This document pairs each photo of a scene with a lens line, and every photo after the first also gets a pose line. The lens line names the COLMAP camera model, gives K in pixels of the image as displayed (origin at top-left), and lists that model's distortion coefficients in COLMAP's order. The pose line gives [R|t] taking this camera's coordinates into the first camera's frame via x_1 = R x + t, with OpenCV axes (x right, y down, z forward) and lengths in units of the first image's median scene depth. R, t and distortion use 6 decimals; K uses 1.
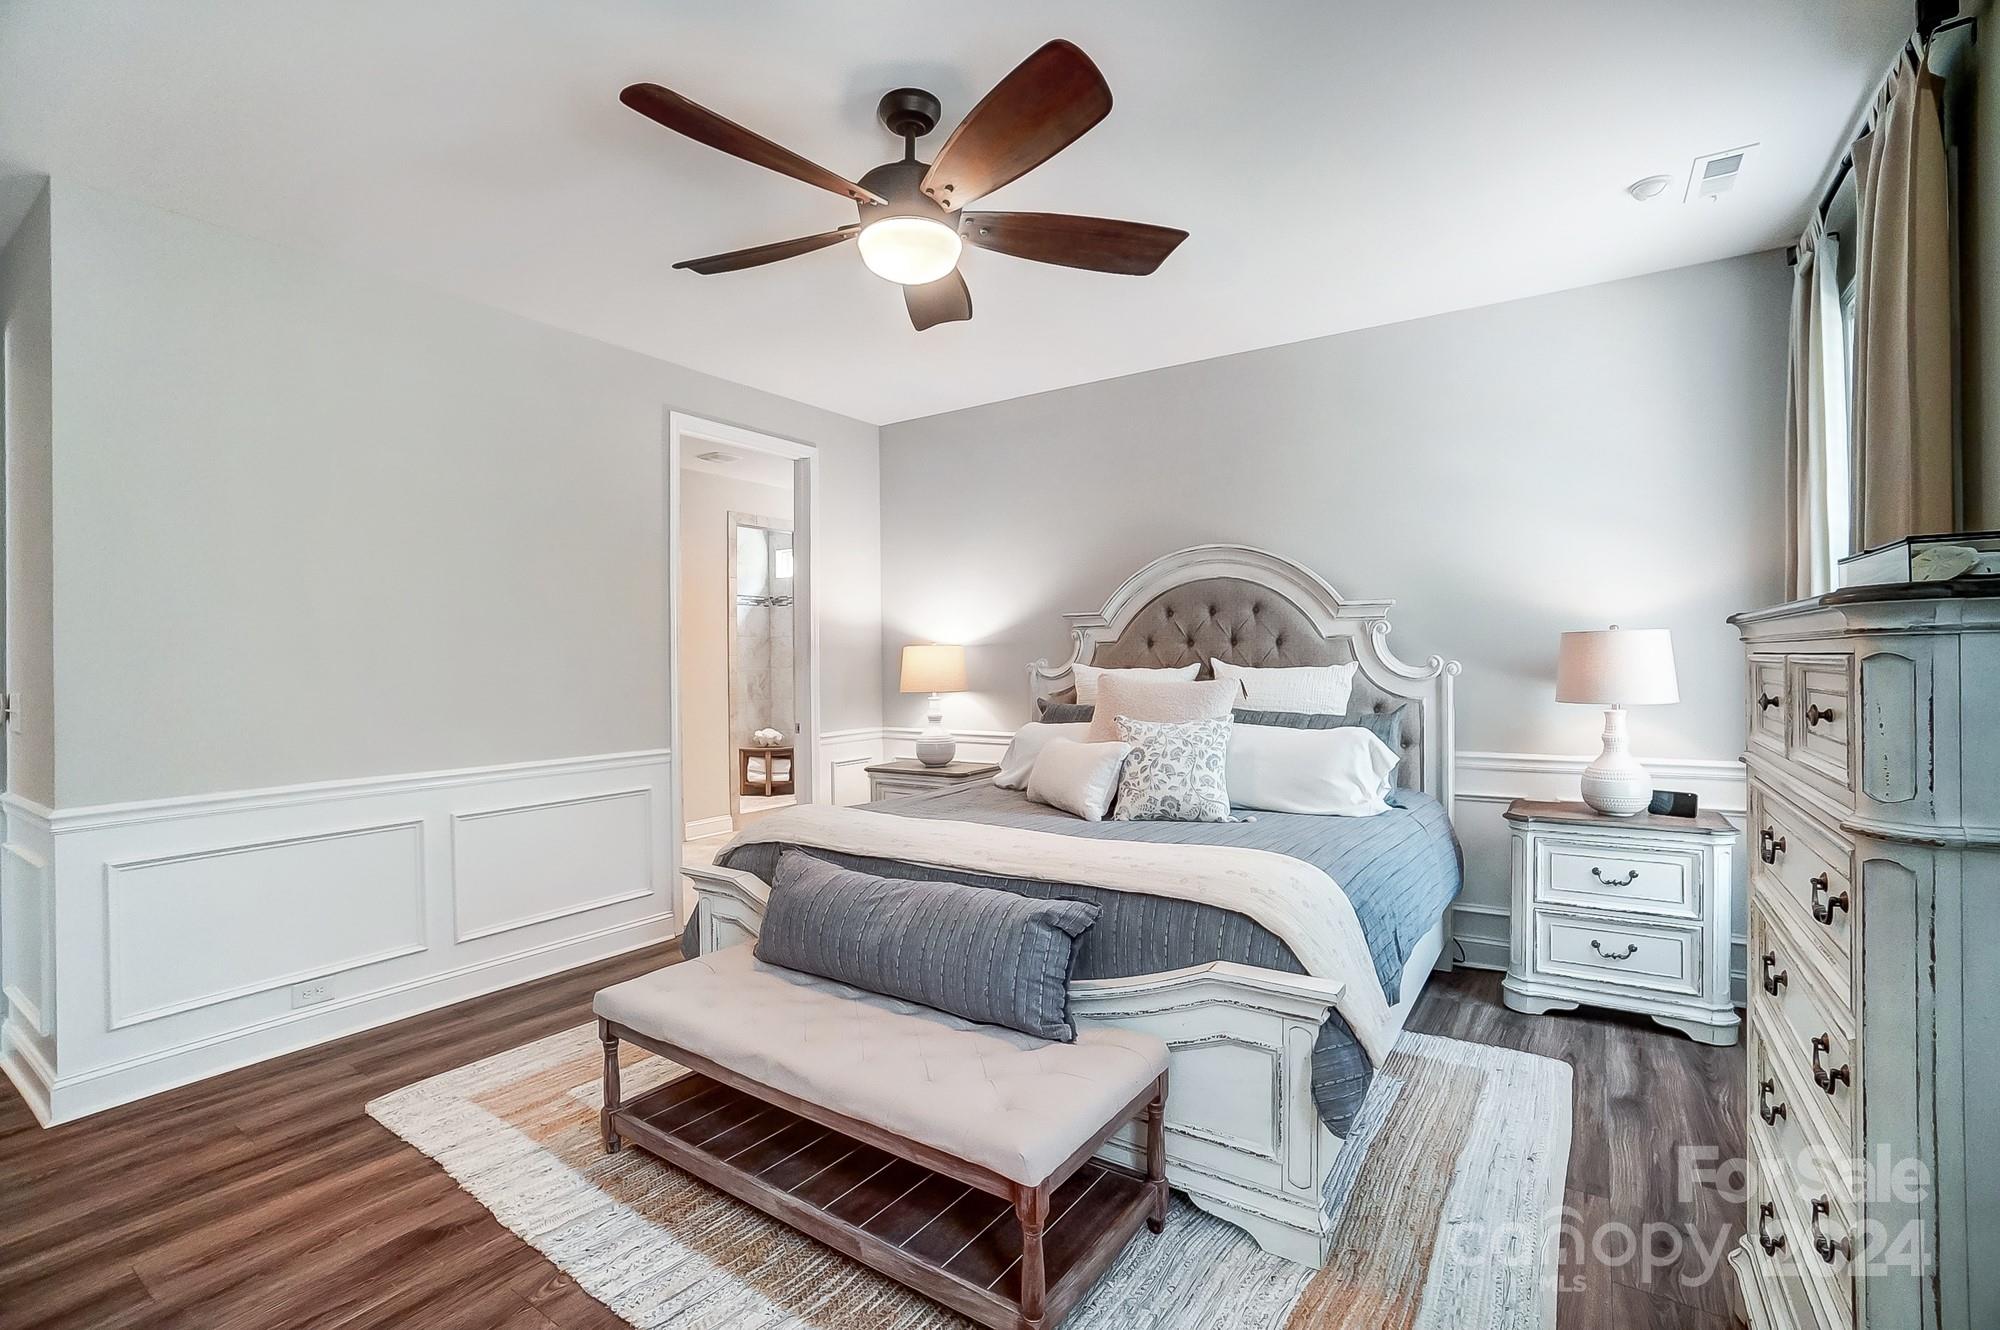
lens RADIAL K [[881.6, 0, 1000.8], [0, 881.6, 698.1], [0, 0, 1]] dist [-0.037553, -0.019505]
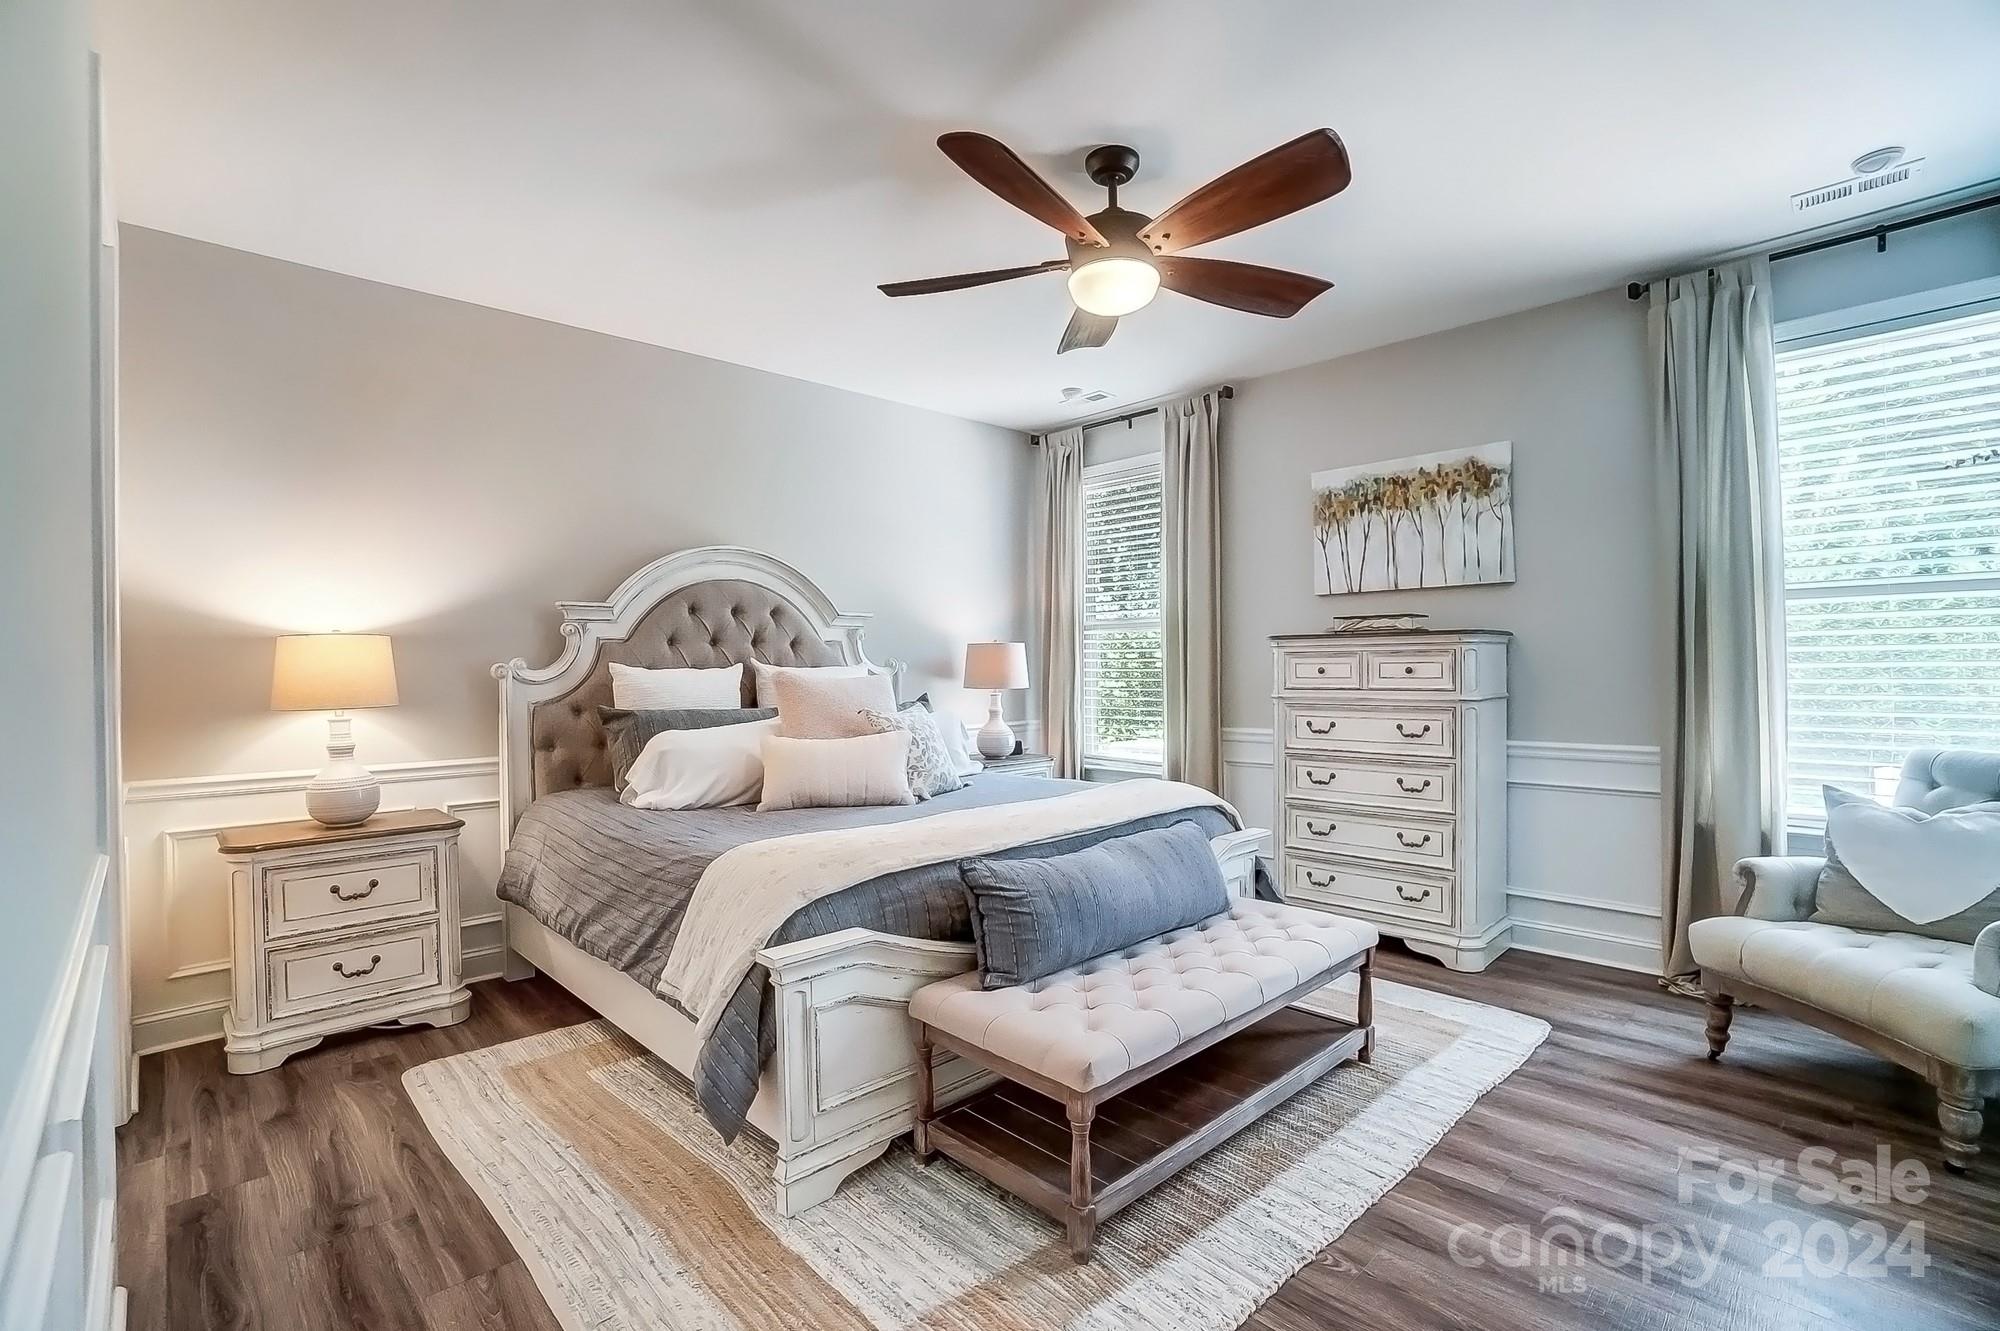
lens RADIAL K [[908.6, 0, 988.5], [0, 908.6, 673.6], [0, 0, 1]] dist [-0.059065, 0.020890]
pose [[0.217112, -0.003734, 0.976139, -0.641755], [0.042463, 0.999082, -0.005623, -0.009103], [-0.975223, 0.042670, 0.217072, 0.444959]]
